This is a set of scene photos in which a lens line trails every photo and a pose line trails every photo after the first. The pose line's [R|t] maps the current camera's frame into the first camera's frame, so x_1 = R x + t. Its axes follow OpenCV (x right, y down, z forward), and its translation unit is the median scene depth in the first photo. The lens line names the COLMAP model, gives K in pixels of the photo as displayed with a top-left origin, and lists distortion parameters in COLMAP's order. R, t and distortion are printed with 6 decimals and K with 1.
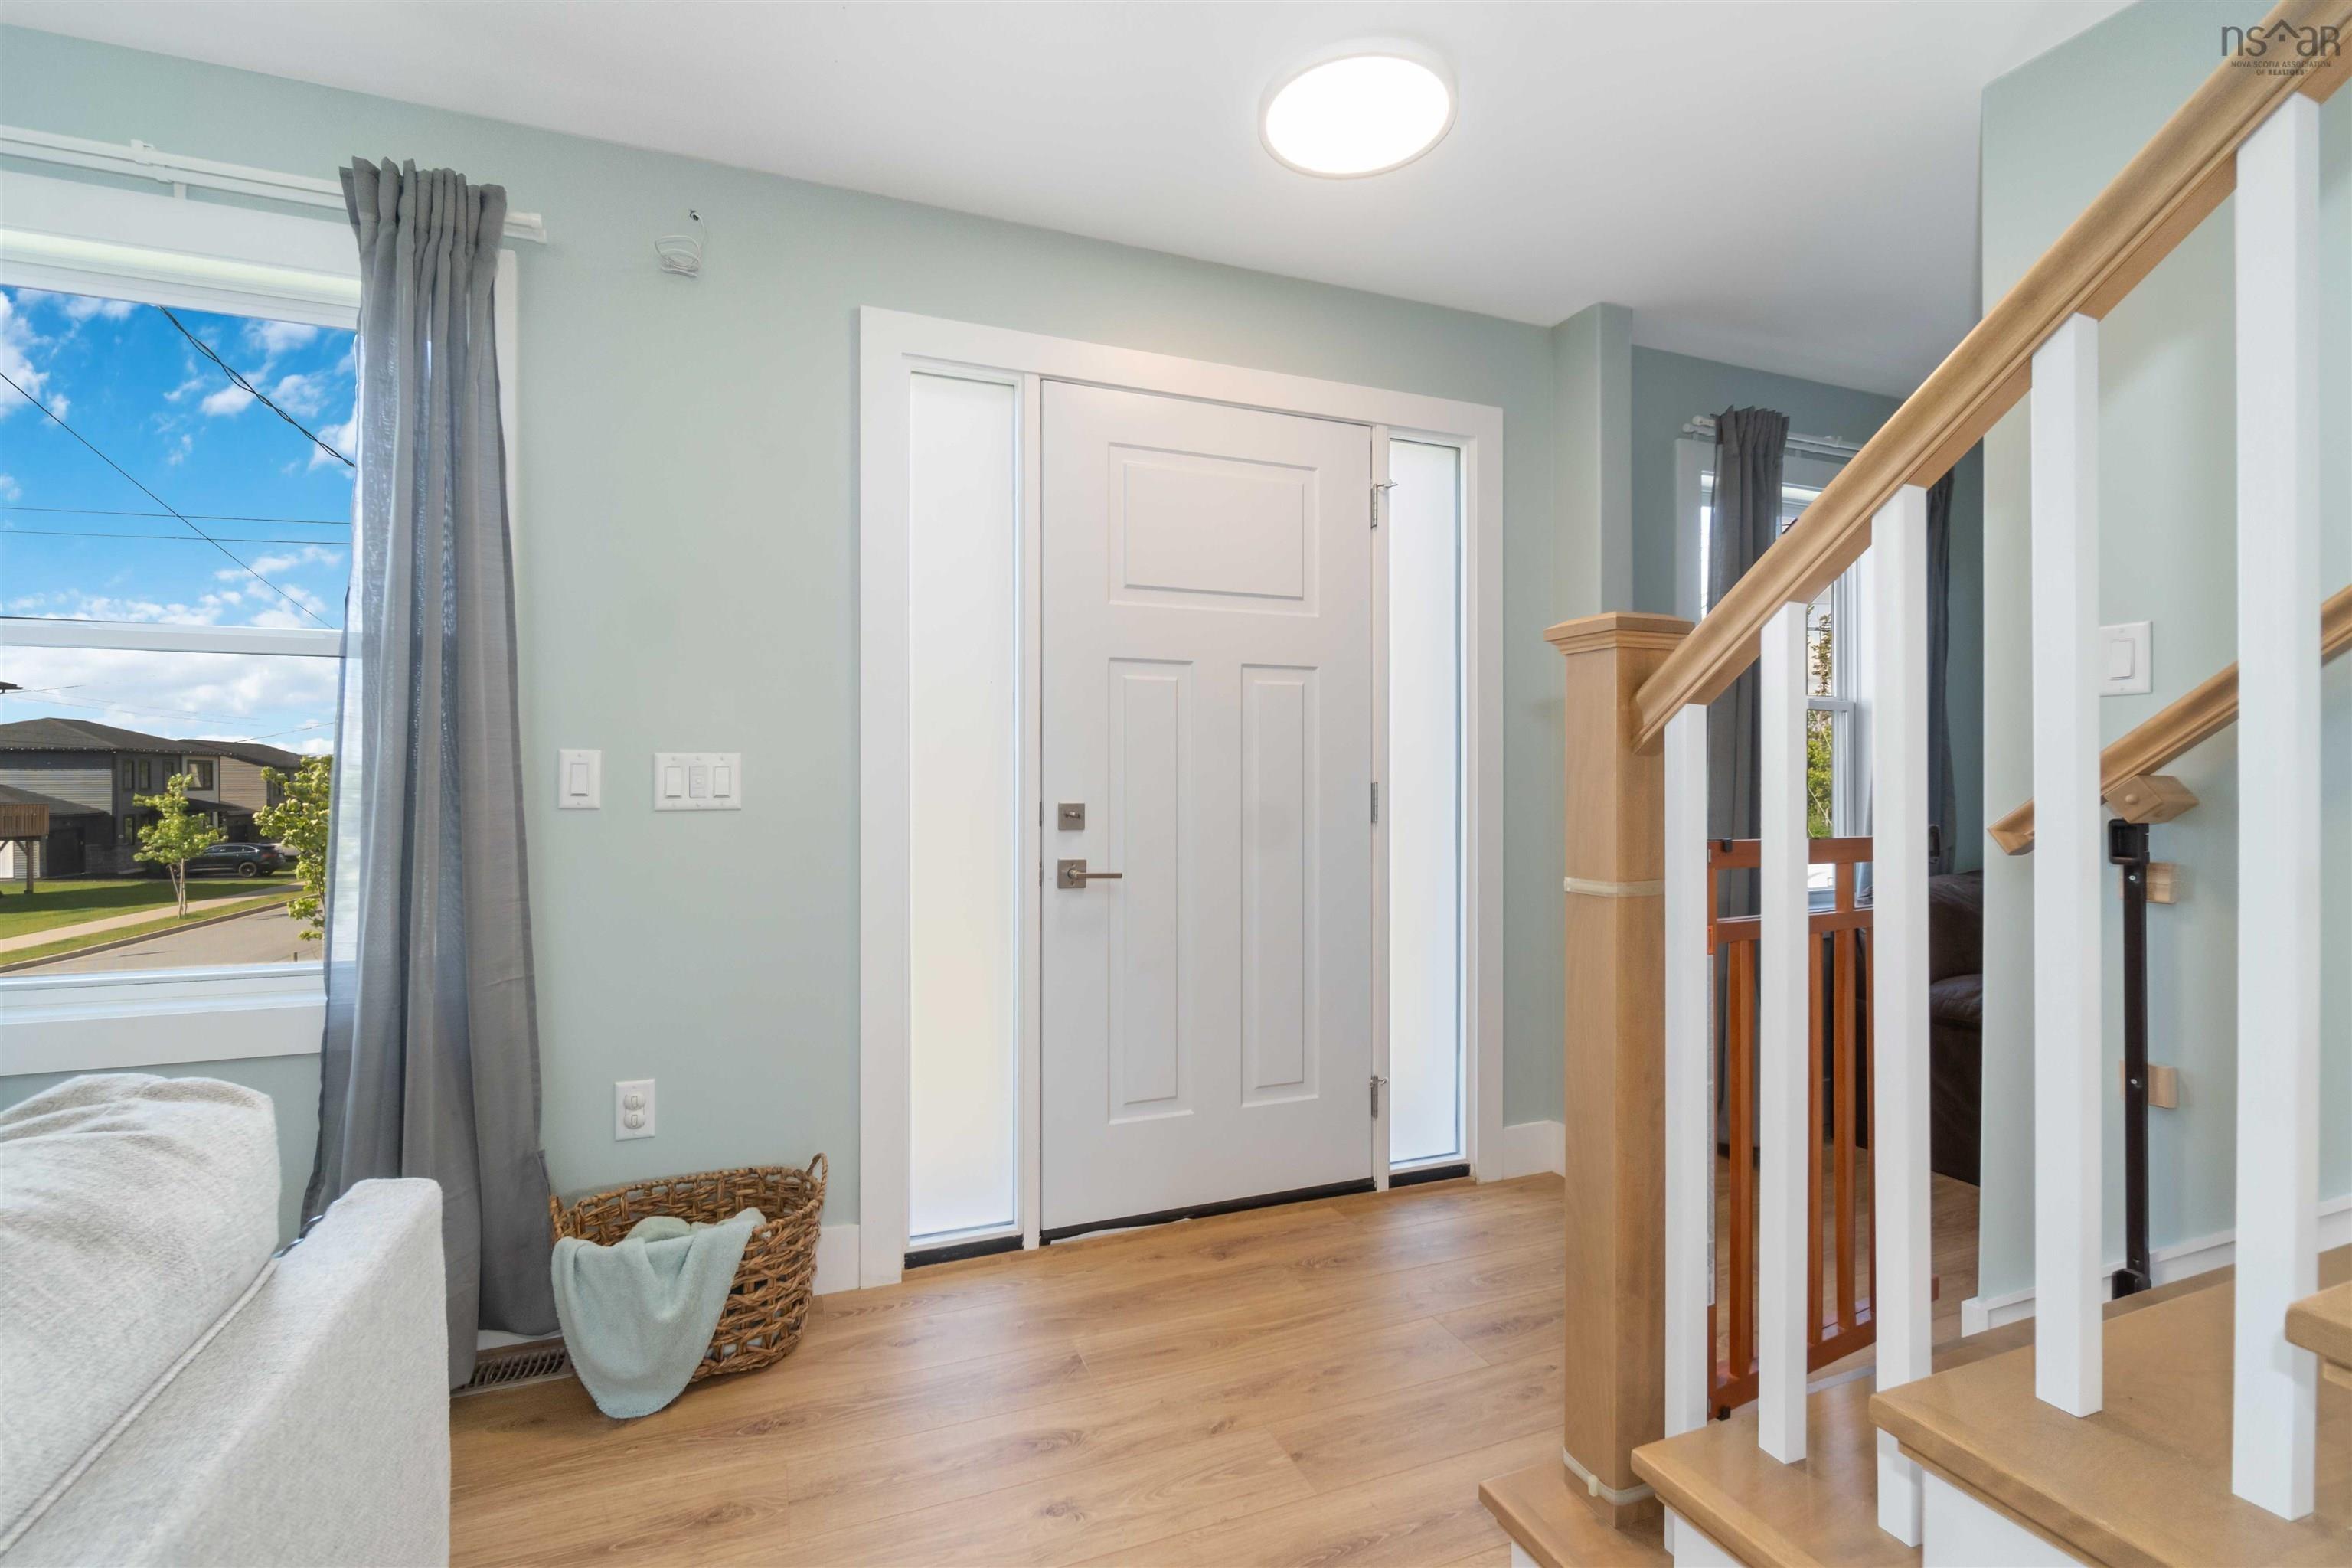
lens RADIAL K [[1030.1, 0, 1179.8], [0, 1030.1, 770.8], [0, 0, 1]] dist [-0.008748, 0.000108]
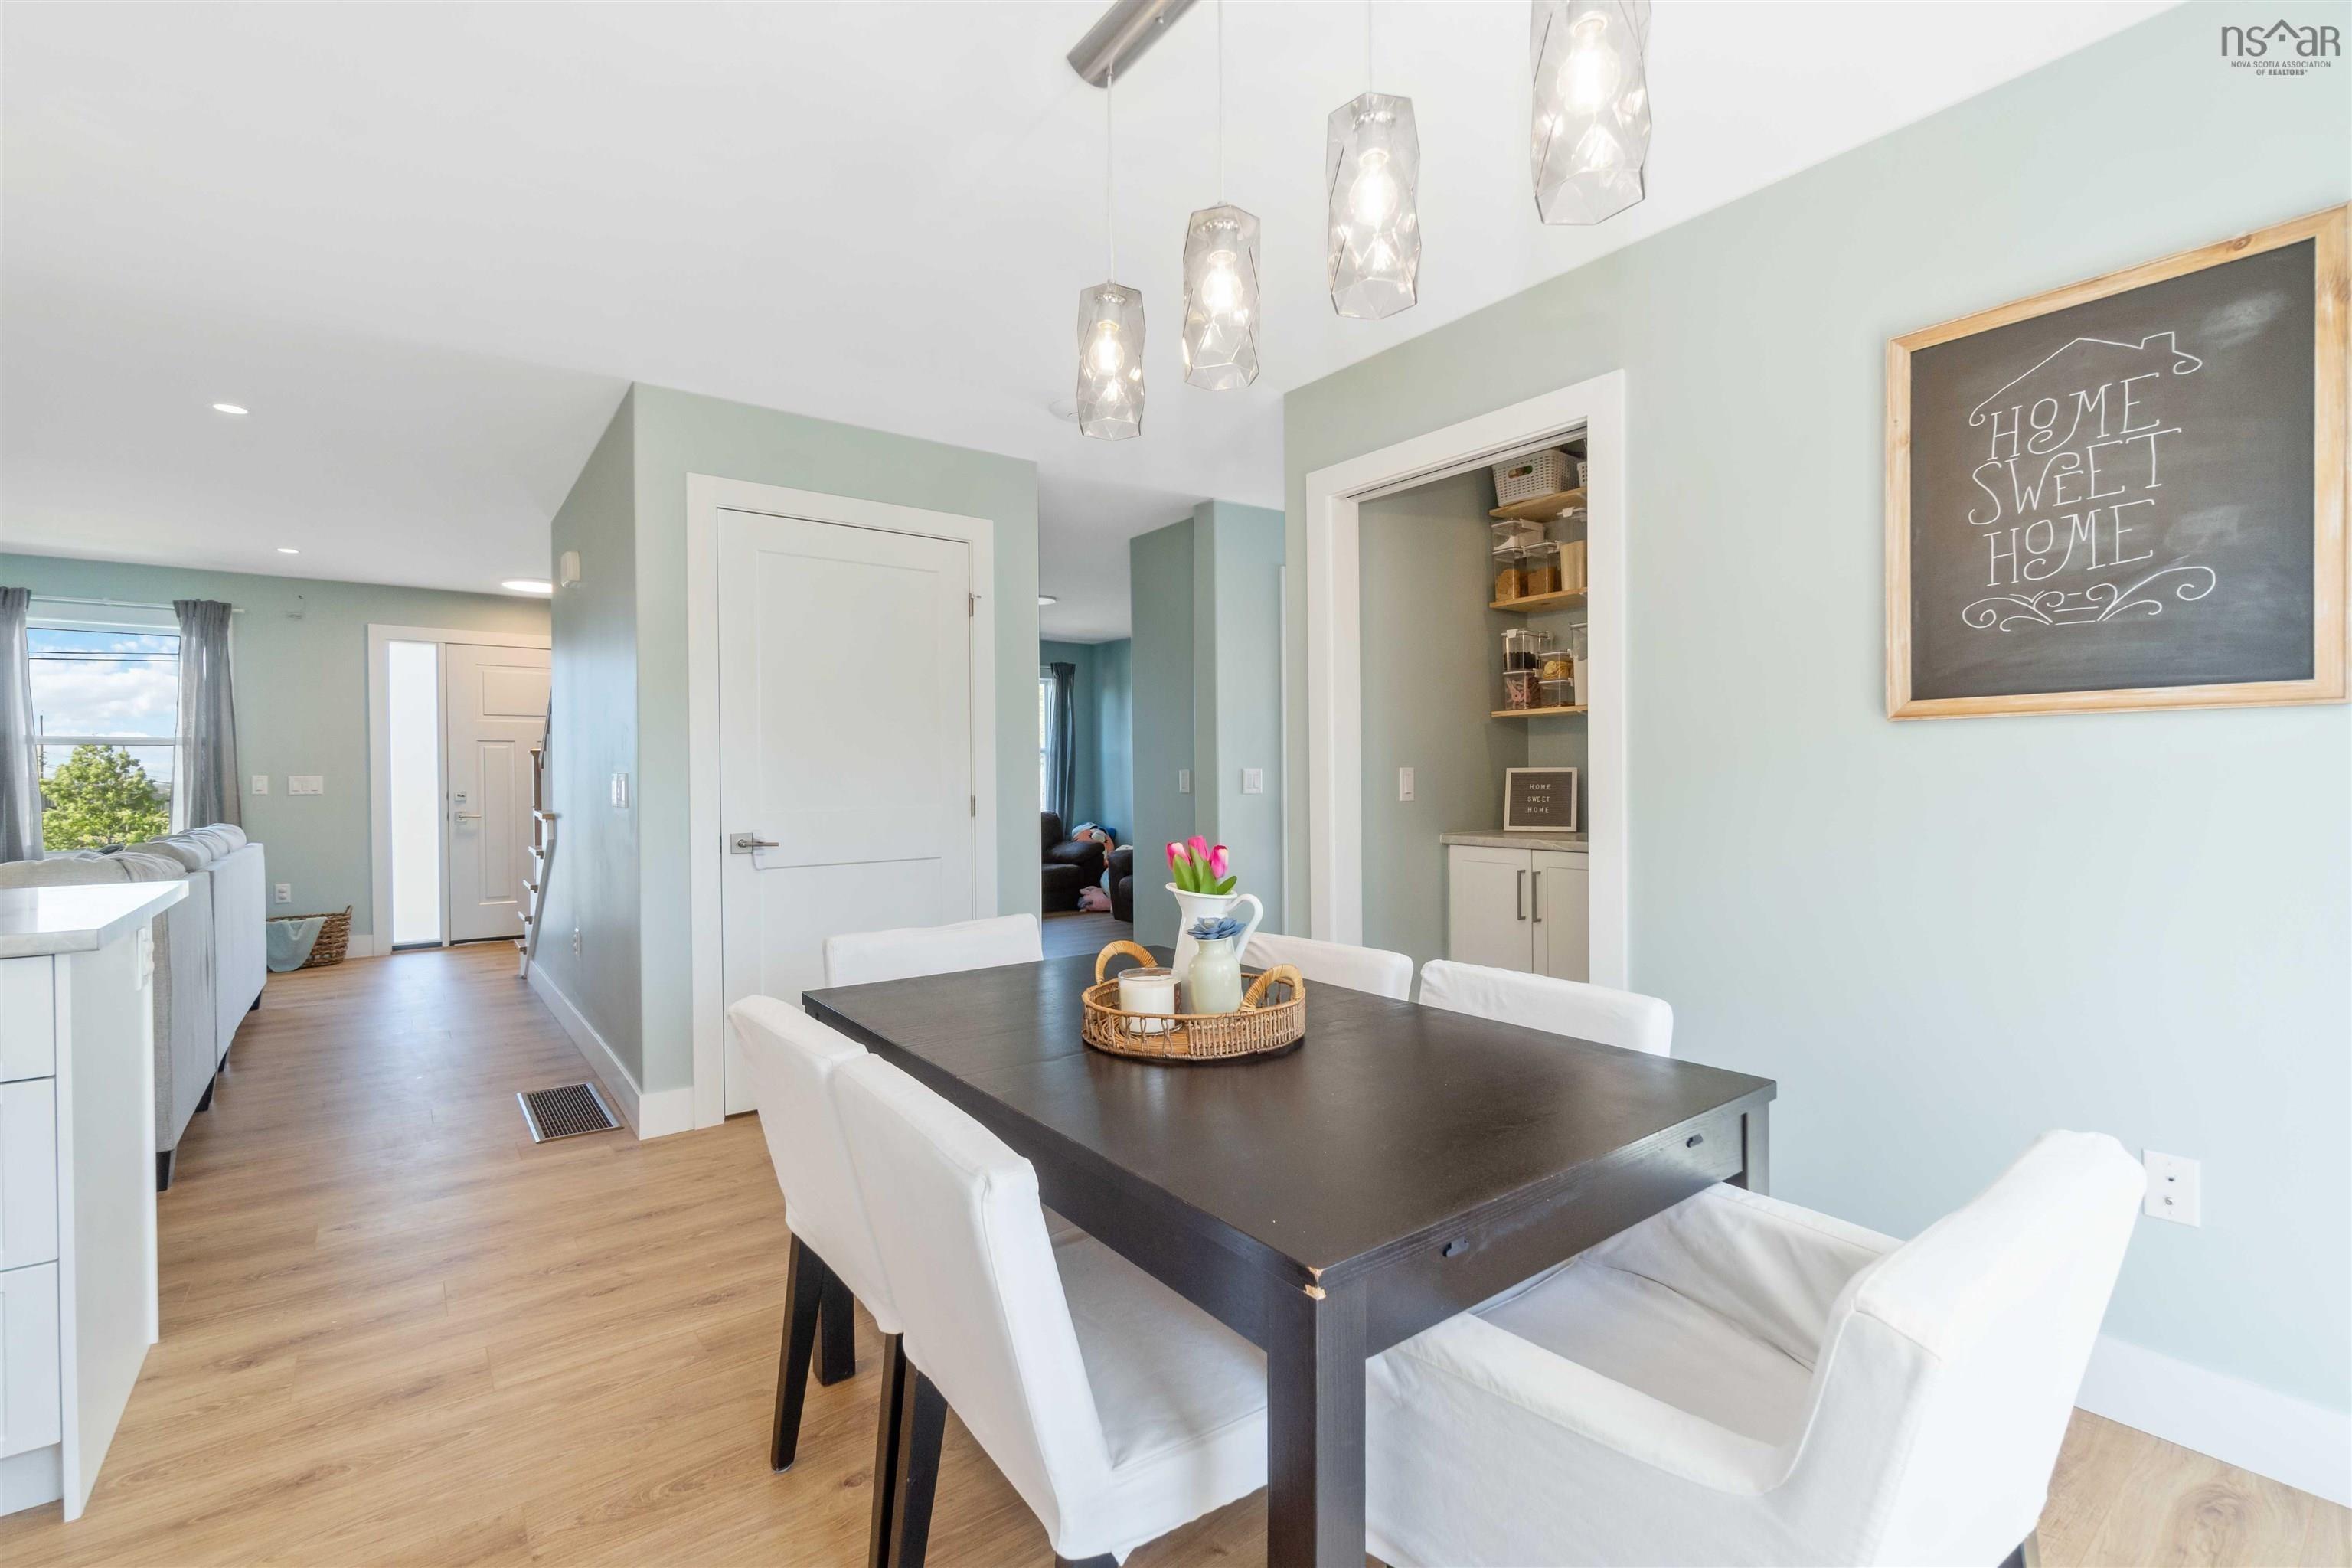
lens RADIAL K [[1023.9, 0, 1165.7], [0, 1023.9, 774.9], [0, 0, 1]] dist [-0.001717, -0.000689]
pose [[0.961015, -0.008570, 0.276362, 1.059180], [0.008371, 0.999963, 0.001901, -0.006439], [-0.276368, 0.000487, 0.961052, -2.412381]]
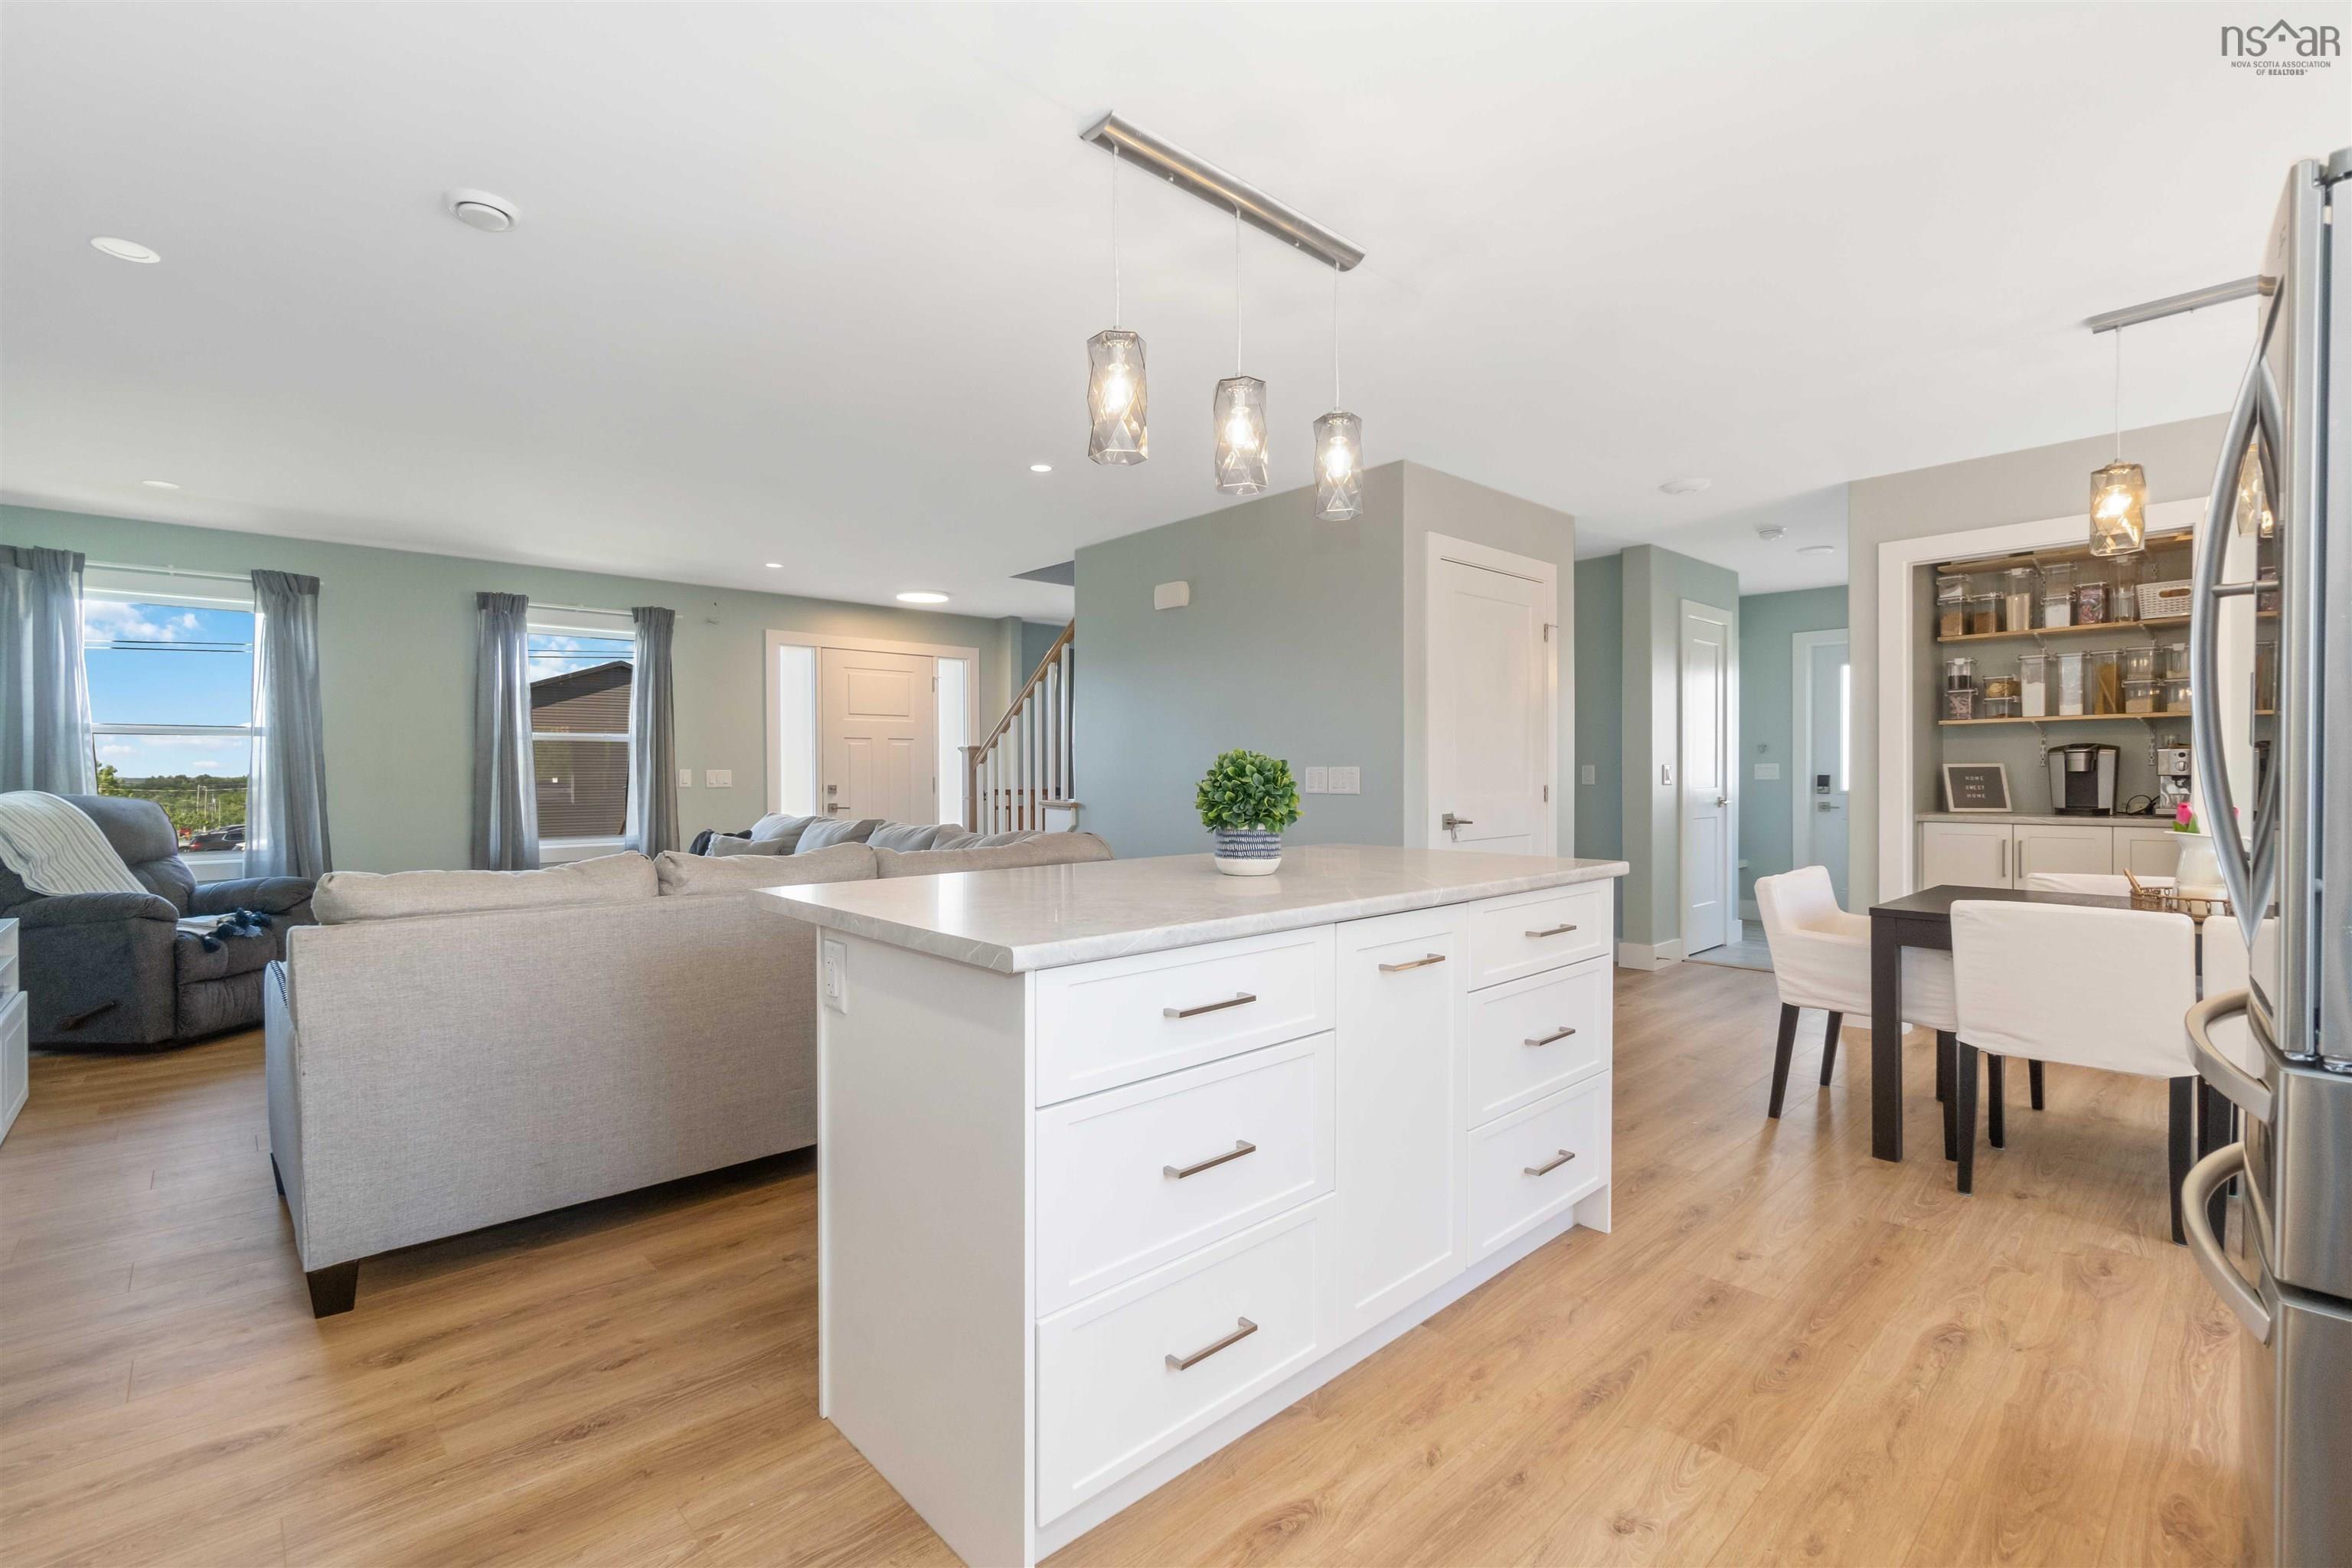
lens RADIAL K [[1030.1, 0, 1179.8], [0, 1030.1, 770.8], [0, 0, 1]] dist [-0.008748, 0.000108]
pose [[0.931966, -0.006510, 0.362486, -0.268498], [0.006594, 0.999978, 0.001007, -0.008202], [-0.362485, 0.001452, 0.931989, -2.407730]]
